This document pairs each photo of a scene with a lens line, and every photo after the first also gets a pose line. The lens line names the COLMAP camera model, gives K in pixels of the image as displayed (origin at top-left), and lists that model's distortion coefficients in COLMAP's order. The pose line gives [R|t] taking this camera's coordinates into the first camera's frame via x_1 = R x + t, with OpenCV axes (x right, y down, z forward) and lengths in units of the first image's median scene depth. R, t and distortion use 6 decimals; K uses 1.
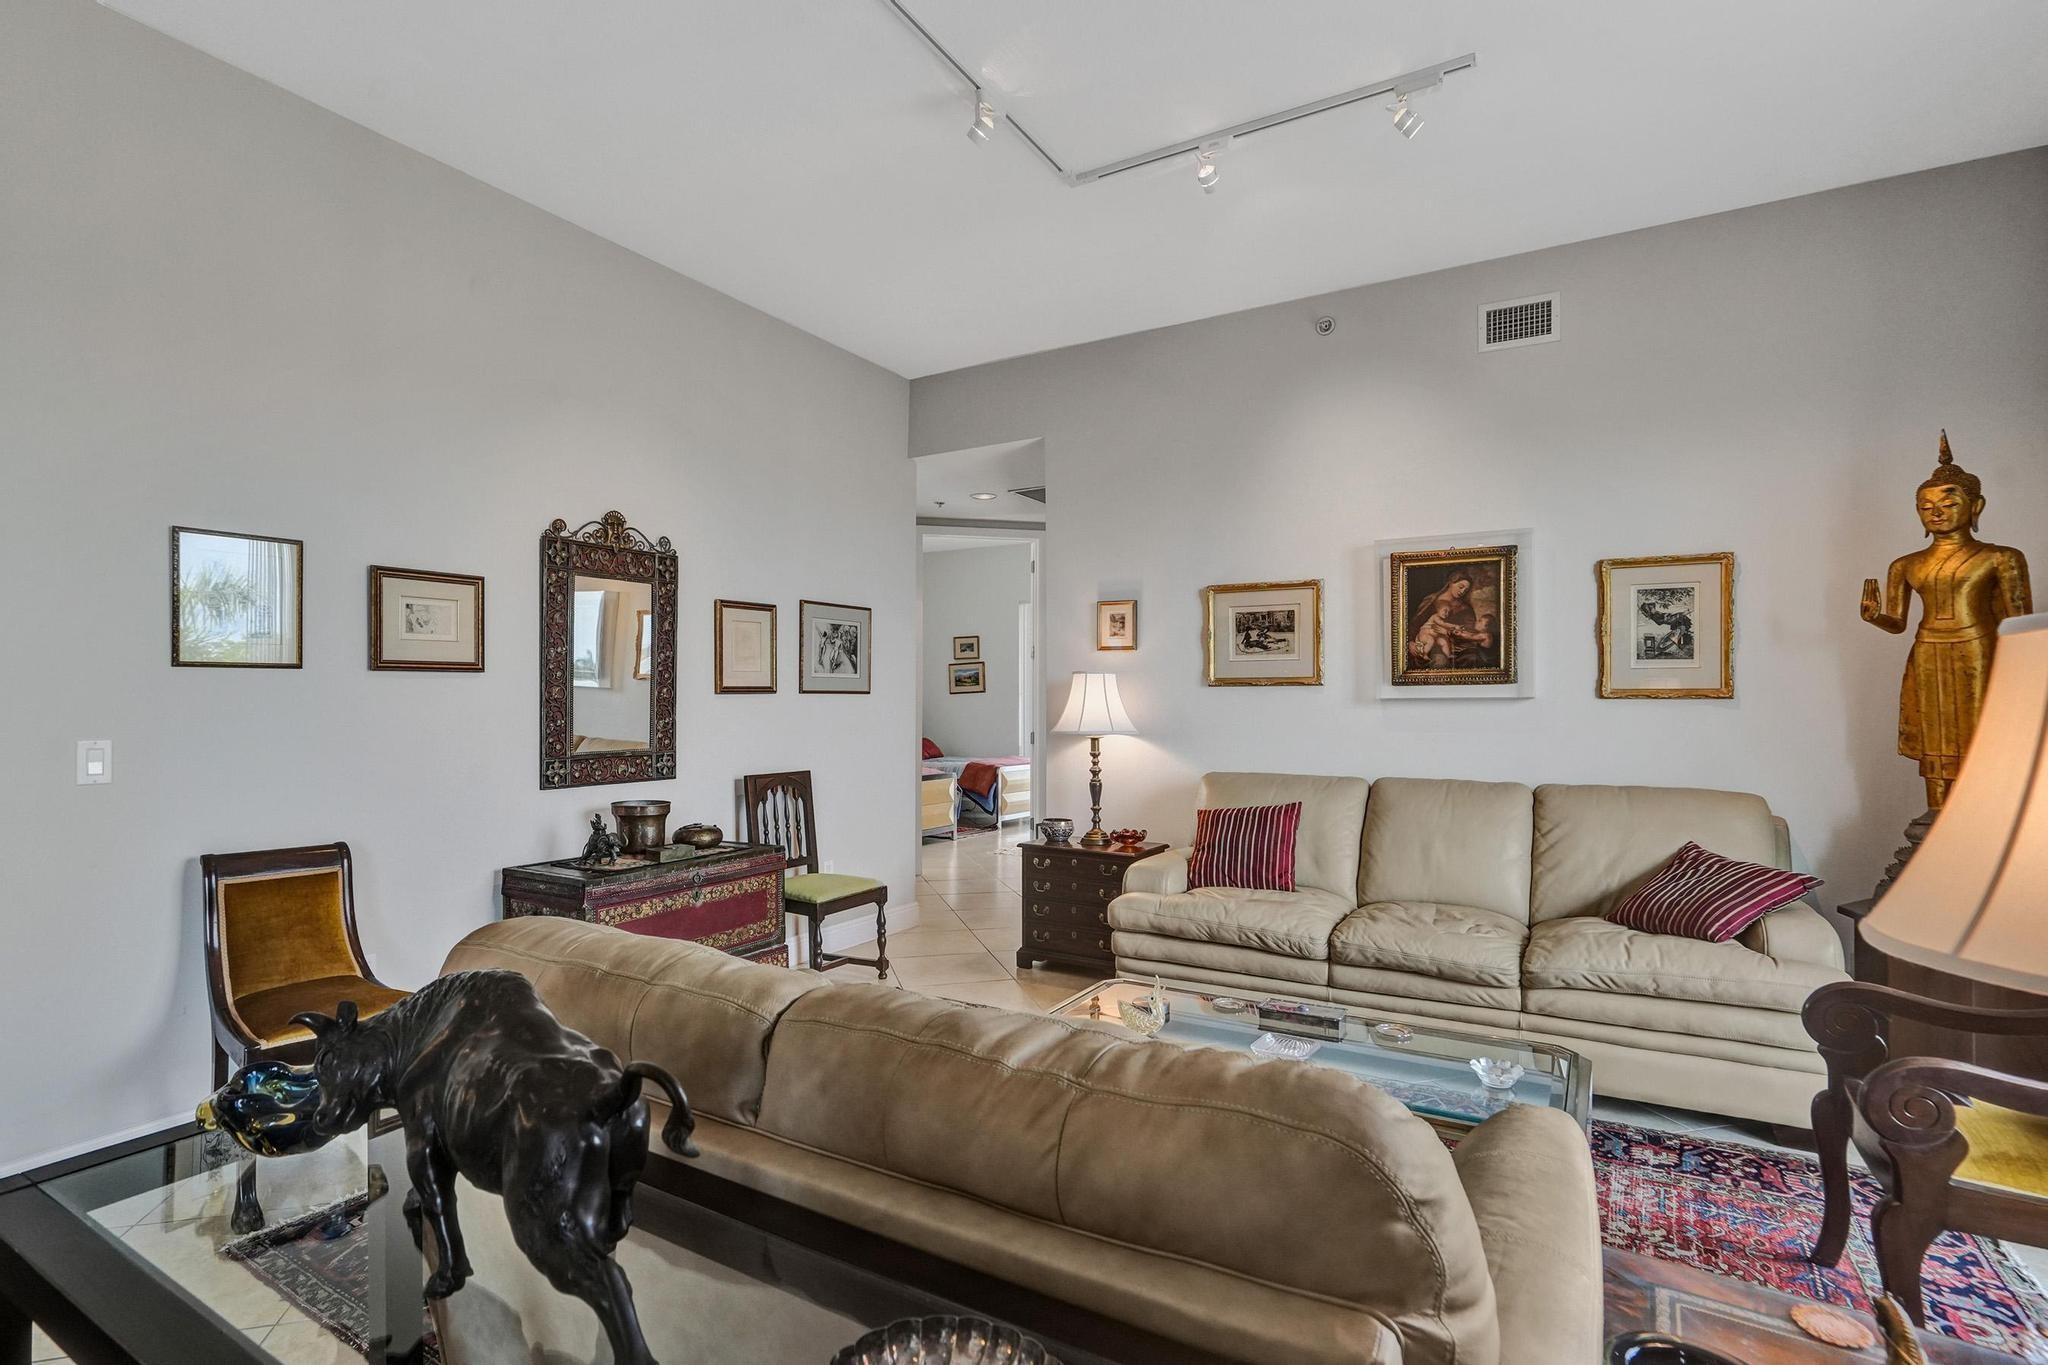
lens RADIAL K [[976.4, 0, 1028.8], [0, 976.4, 687.6], [0, 0, 1]] dist [-0.023830, 0.017329]
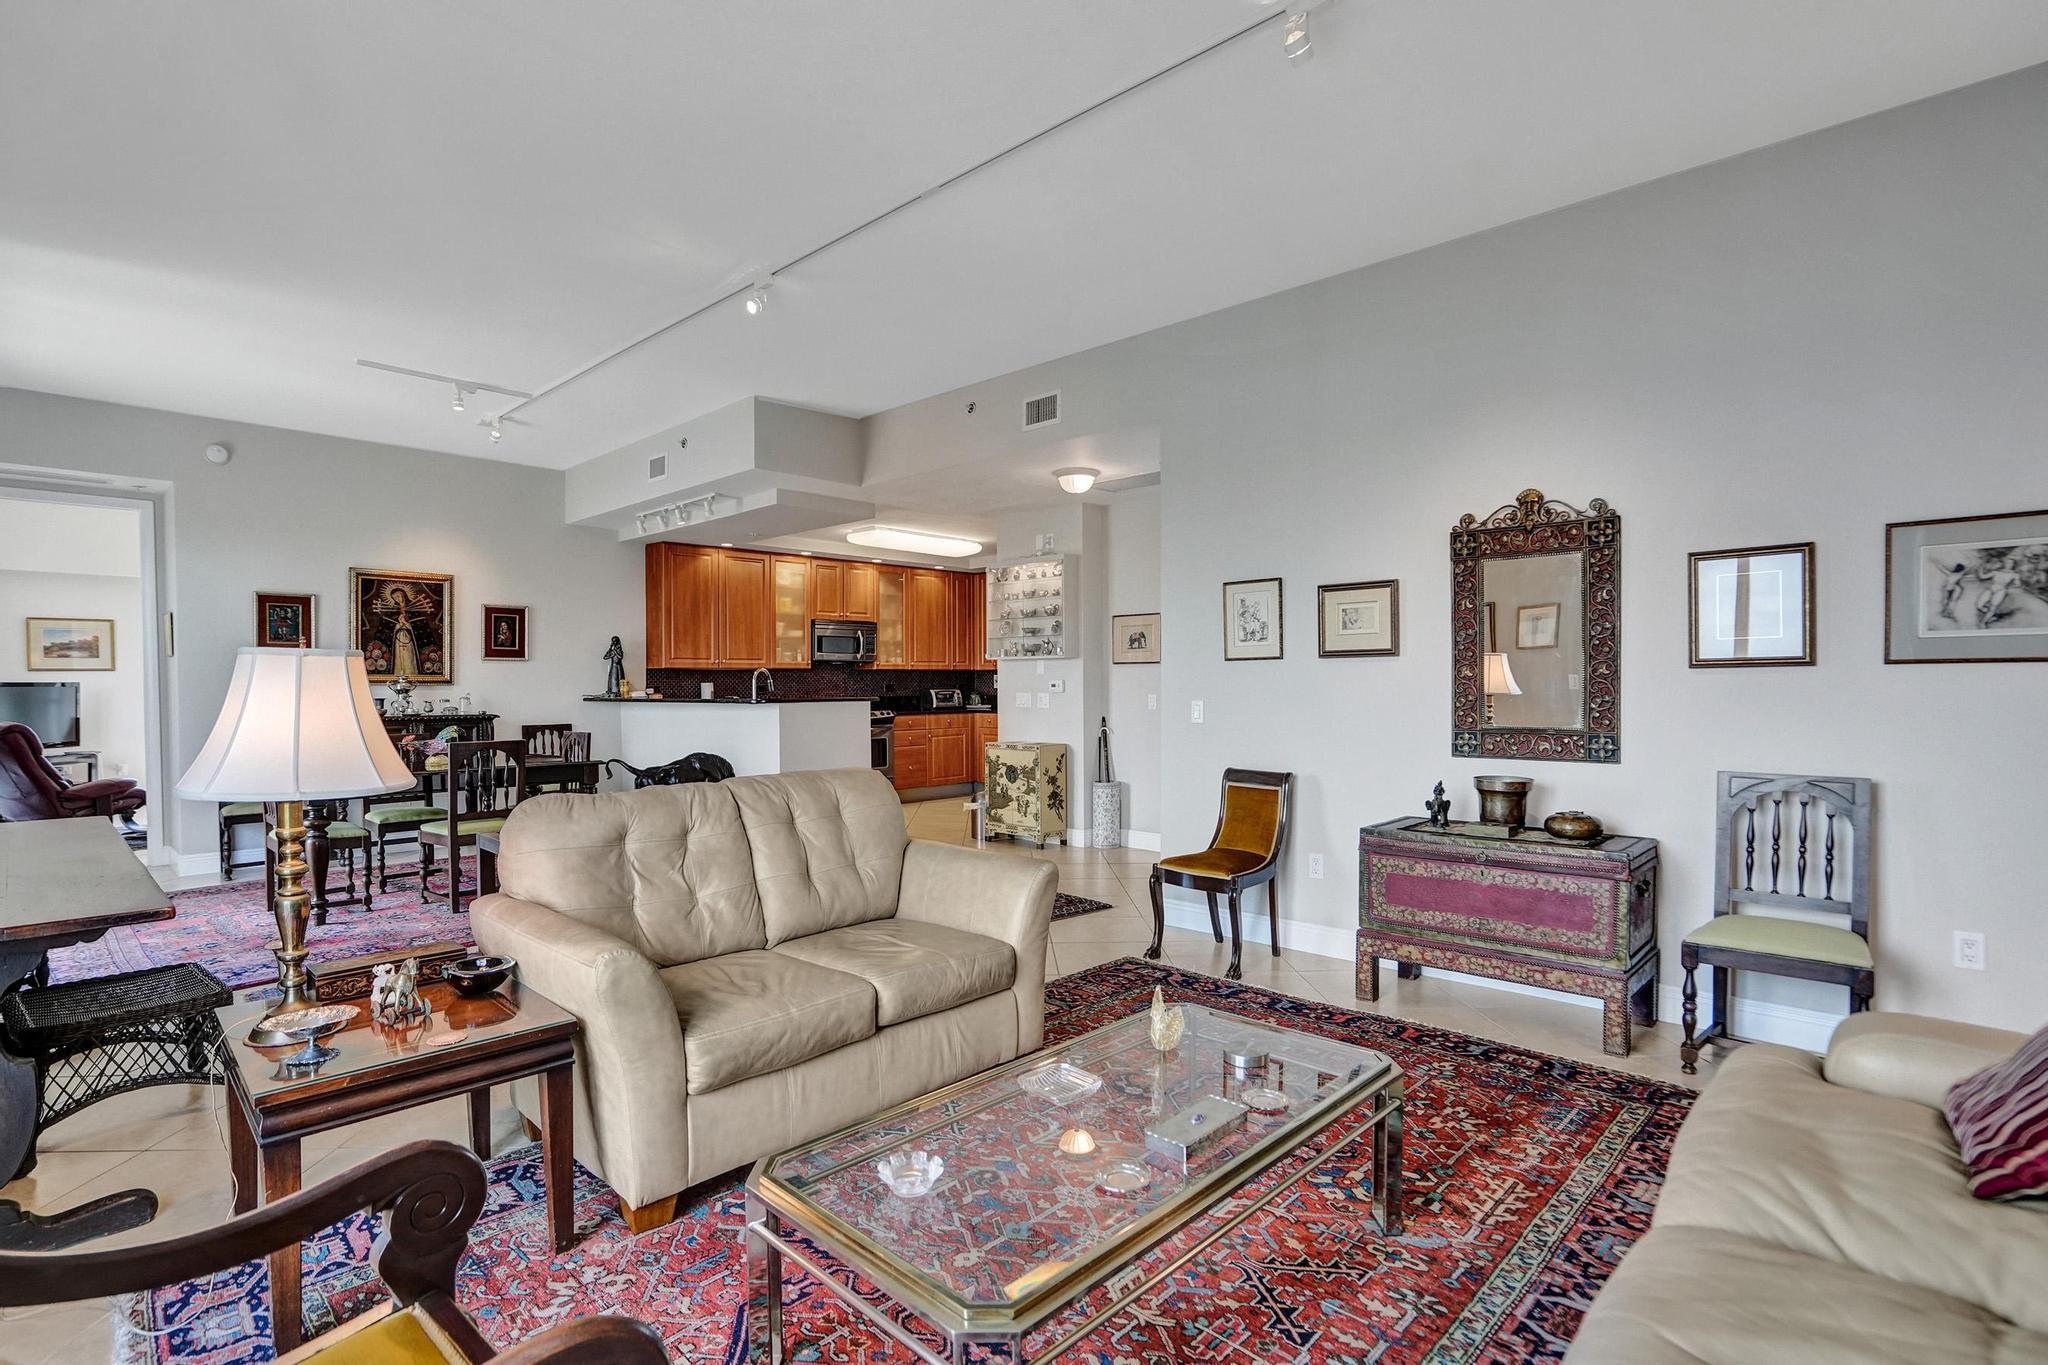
lens RADIAL K [[976.4, 0, 1028.8], [0, 976.4, 687.6], [0, 0, 1]] dist [-0.023830, 0.017329]
pose [[-0.203138, 0.002044, -0.979148, 0.680094], [0.016407, 0.999865, -0.001317, 0.016830], [0.979013, -0.016333, -0.203144, 0.709247]]
